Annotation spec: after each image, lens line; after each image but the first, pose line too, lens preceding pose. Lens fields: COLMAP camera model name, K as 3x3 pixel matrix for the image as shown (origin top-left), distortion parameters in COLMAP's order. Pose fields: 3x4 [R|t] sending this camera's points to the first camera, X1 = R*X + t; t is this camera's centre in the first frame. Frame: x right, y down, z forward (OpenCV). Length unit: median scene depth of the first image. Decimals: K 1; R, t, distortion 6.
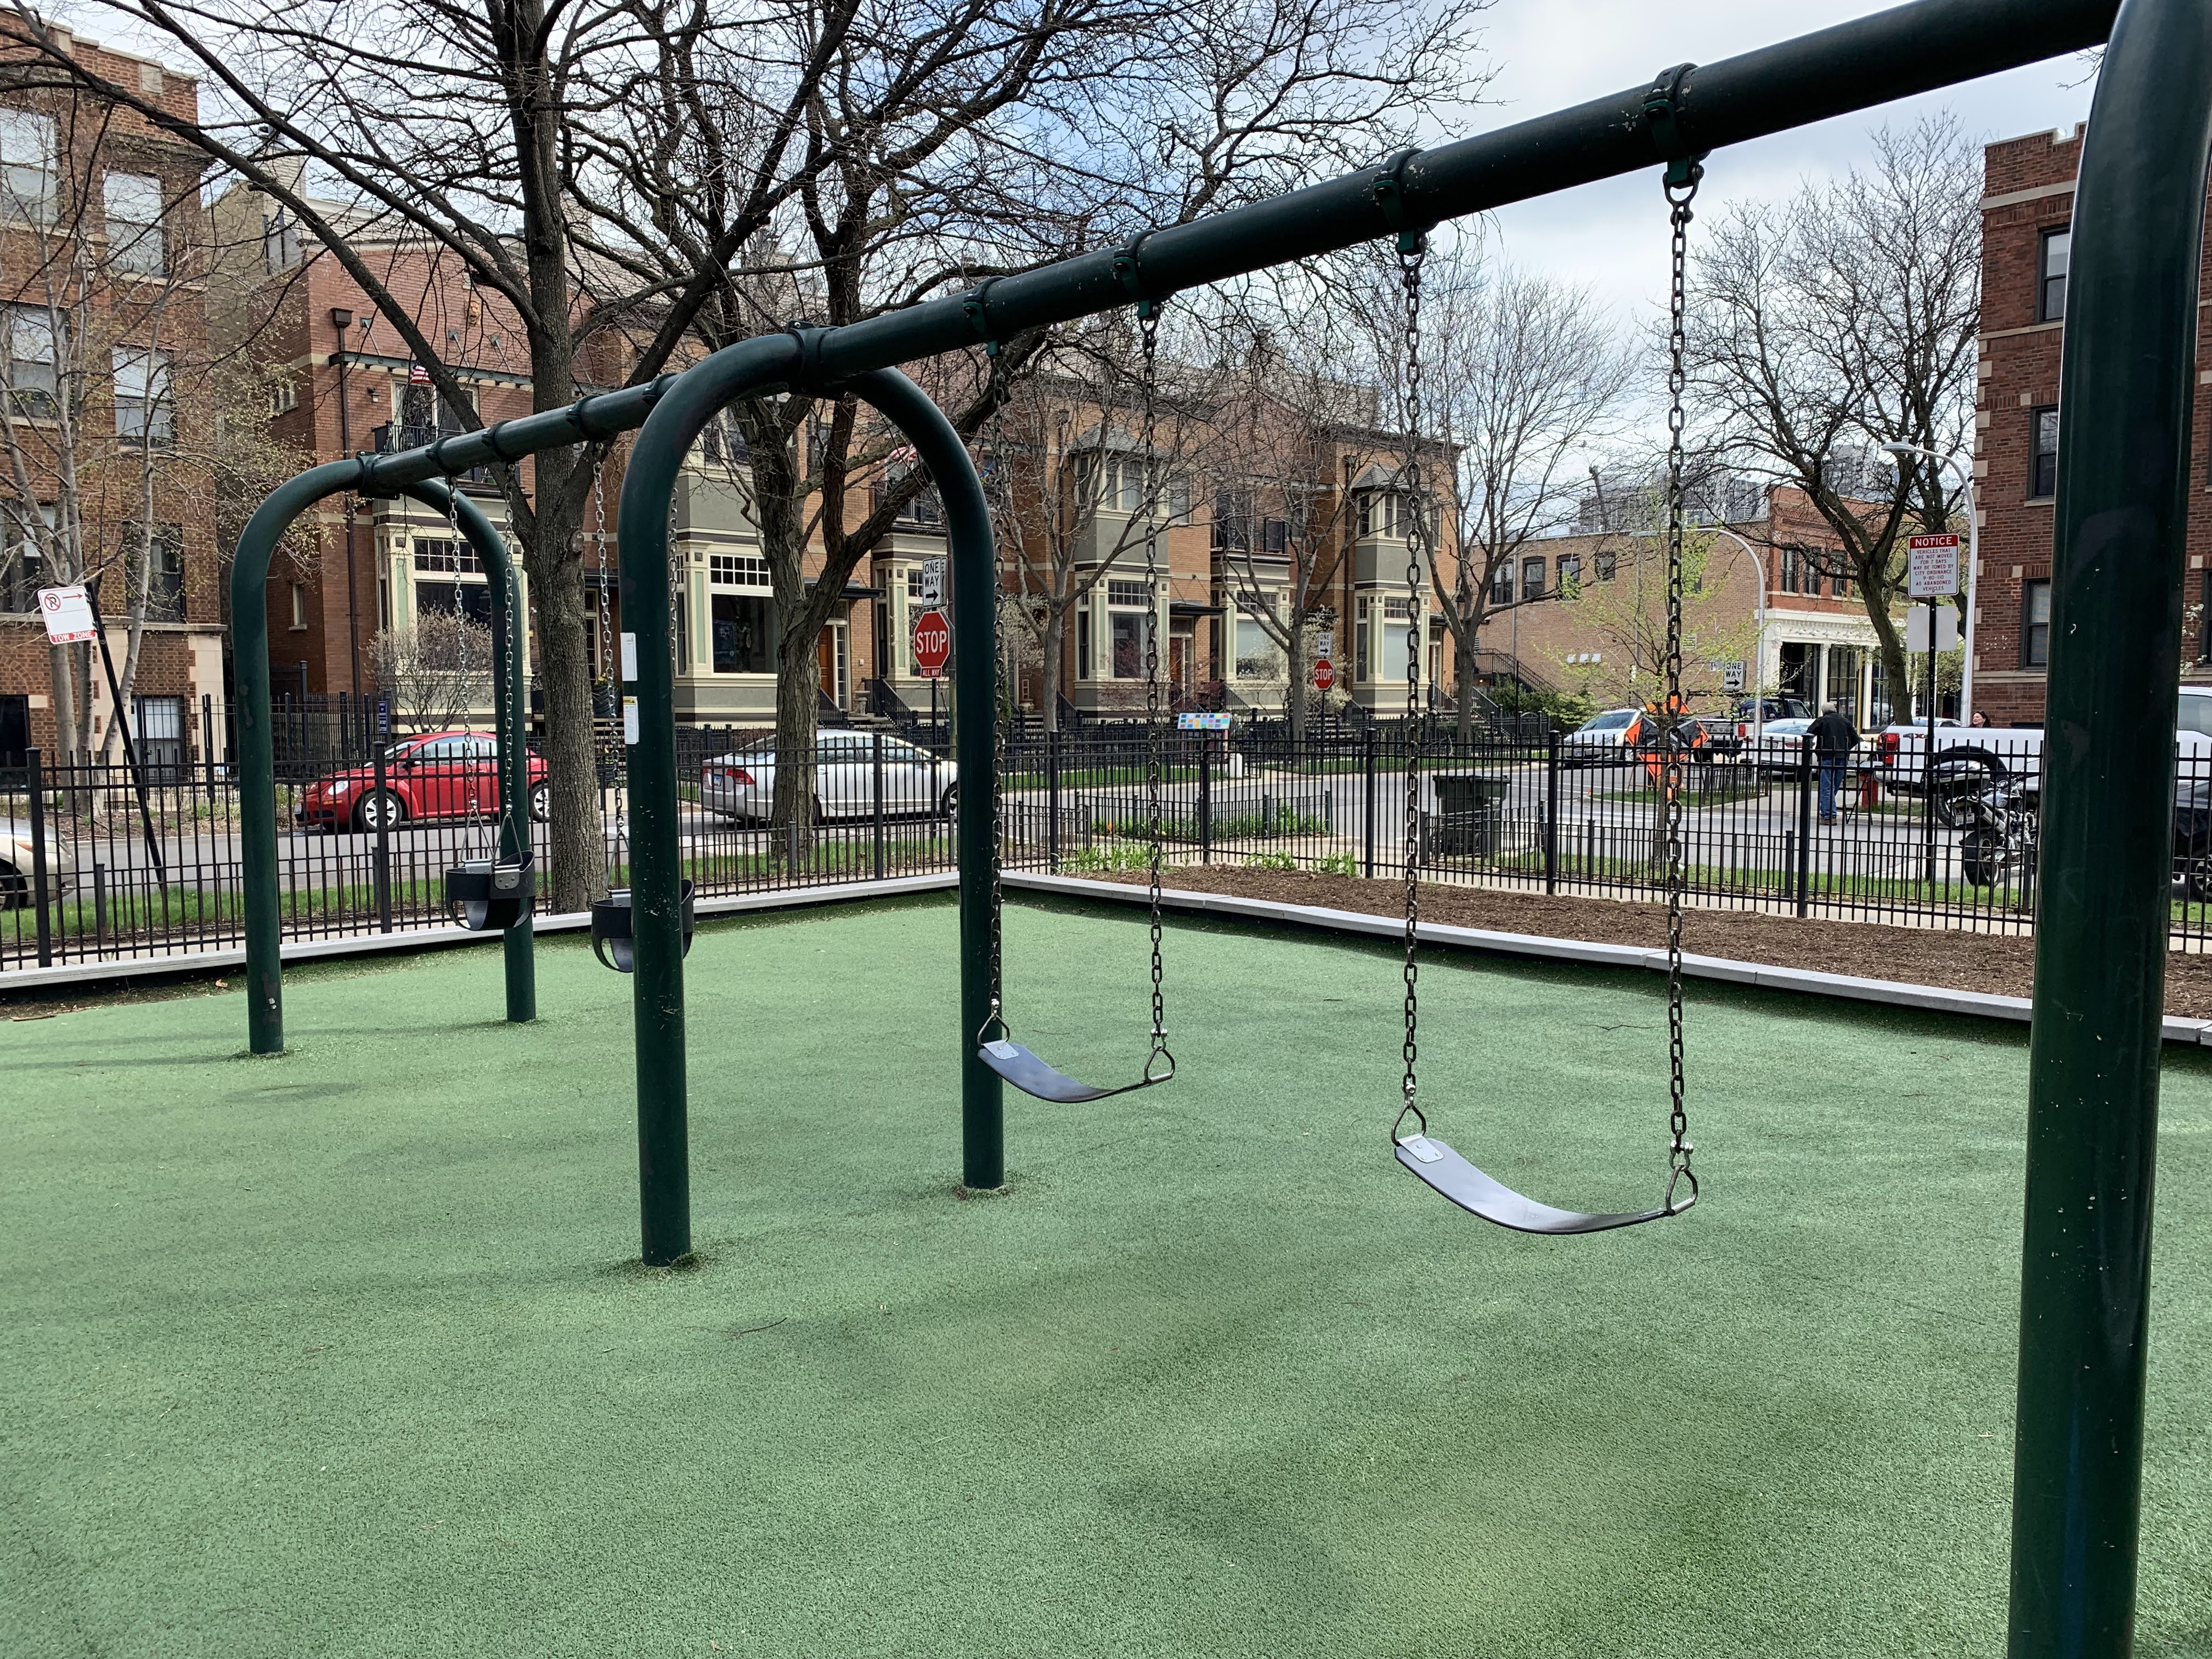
lens RADIAL K [[1675.3, 0, 1106.0], [0, 1675.3, 829.5], [0, 0, 1]] dist [0.106622, -0.152468]
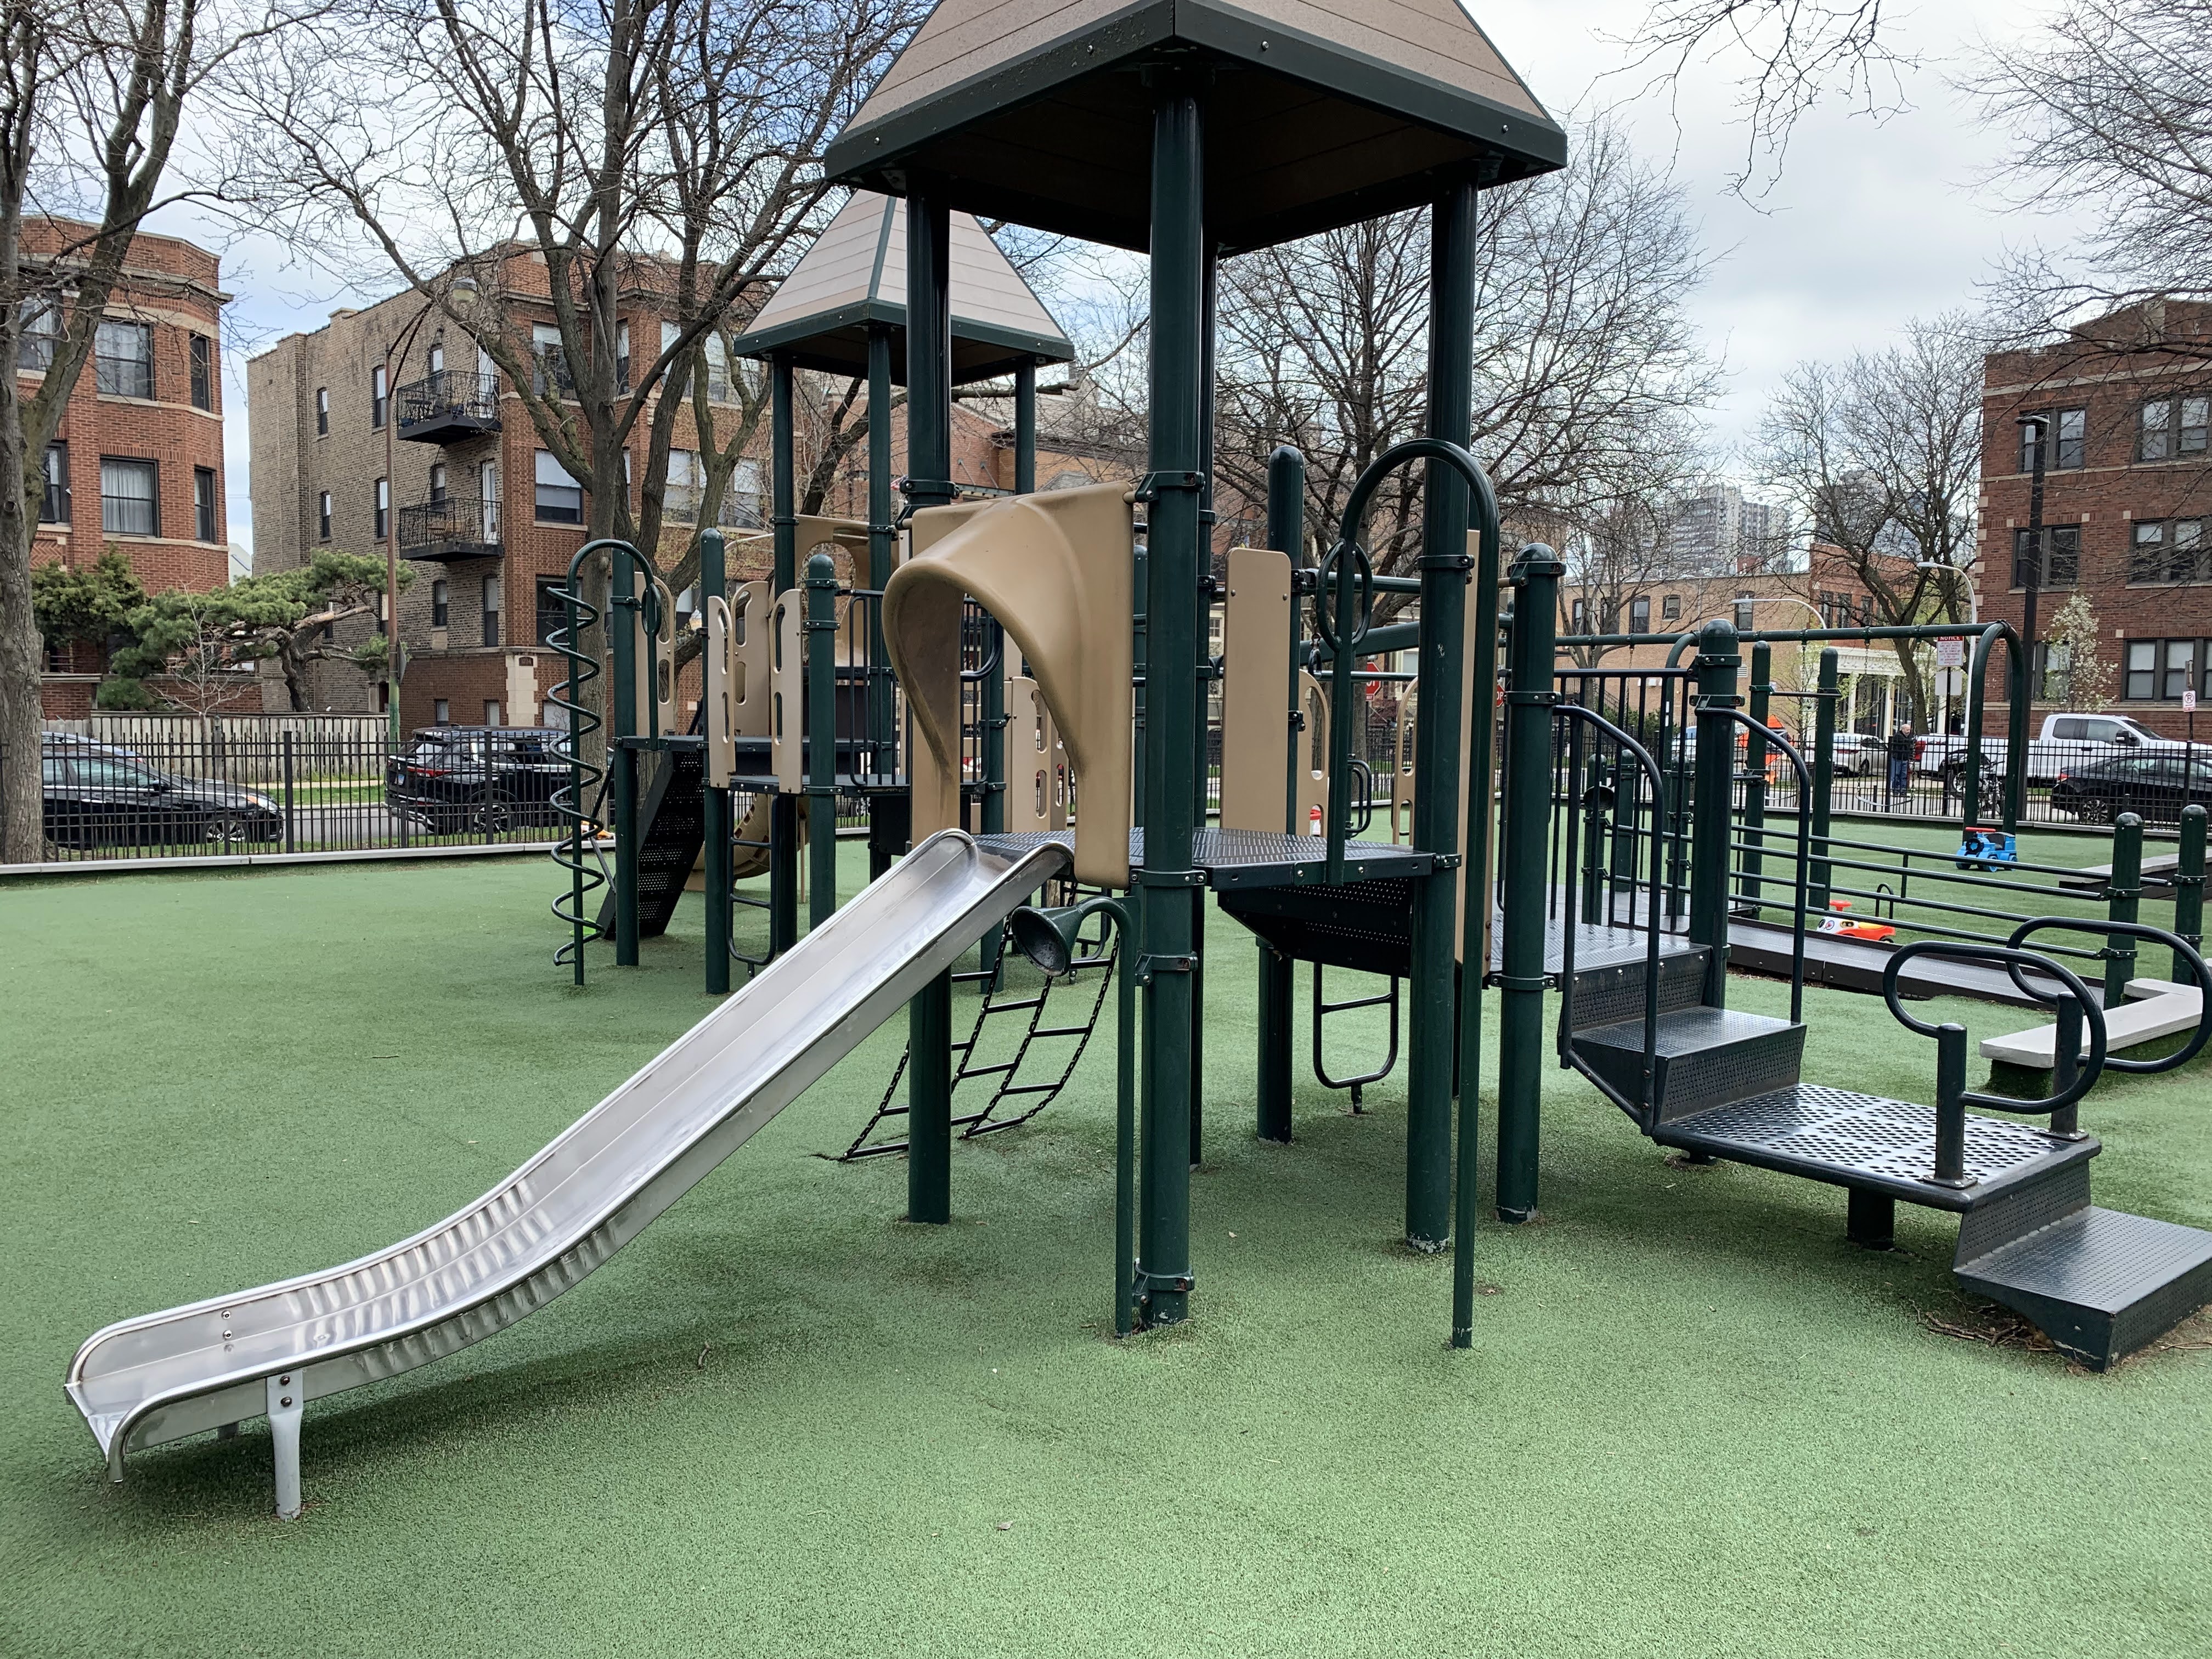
lens RADIAL K [[1675.3, 0, 1106.0], [0, 1675.3, 829.5], [0, 0, 1]] dist [0.106622, -0.152468]
pose [[0.999948, 0.009958, -0.002215, -0.198416], [-0.009966, 0.999945, -0.003391, 0.024806], [0.002181, 0.003412, 0.999992, -0.397215]]
